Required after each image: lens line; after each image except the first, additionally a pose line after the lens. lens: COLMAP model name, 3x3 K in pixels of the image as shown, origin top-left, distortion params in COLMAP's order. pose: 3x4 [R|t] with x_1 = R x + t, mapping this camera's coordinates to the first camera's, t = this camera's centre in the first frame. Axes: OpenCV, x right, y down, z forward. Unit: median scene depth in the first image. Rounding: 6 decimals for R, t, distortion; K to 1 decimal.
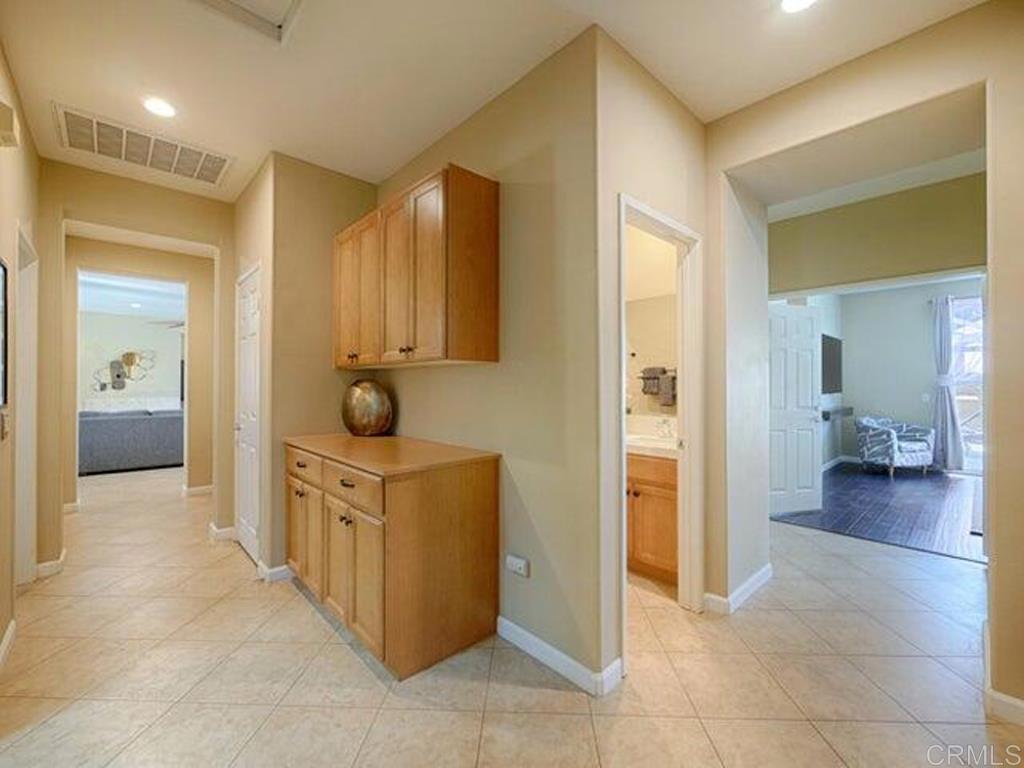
lens RADIAL K [[432.0, 0, 512.0], [0, 432.0, 384.0], [0, 0, 1]] dist [-0.003464, -0.000478]
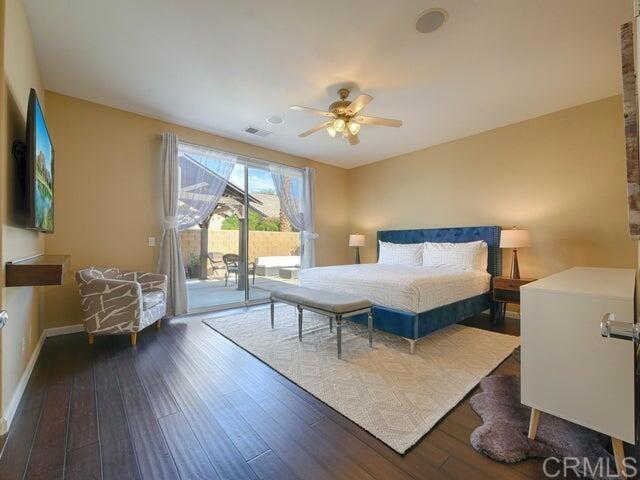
lens RADIAL K [[275.5, 0, 320.0], [0, 275.5, 240.0], [0, 0, 1]] dist [-0.000299, -0.000038]
pose [[0.034868, 0.011880, 0.999321, 0.406444], [-0.006804, 0.999909, -0.011650, 0.034909], [-0.999369, -0.006393, 0.034945, 0.649163]]
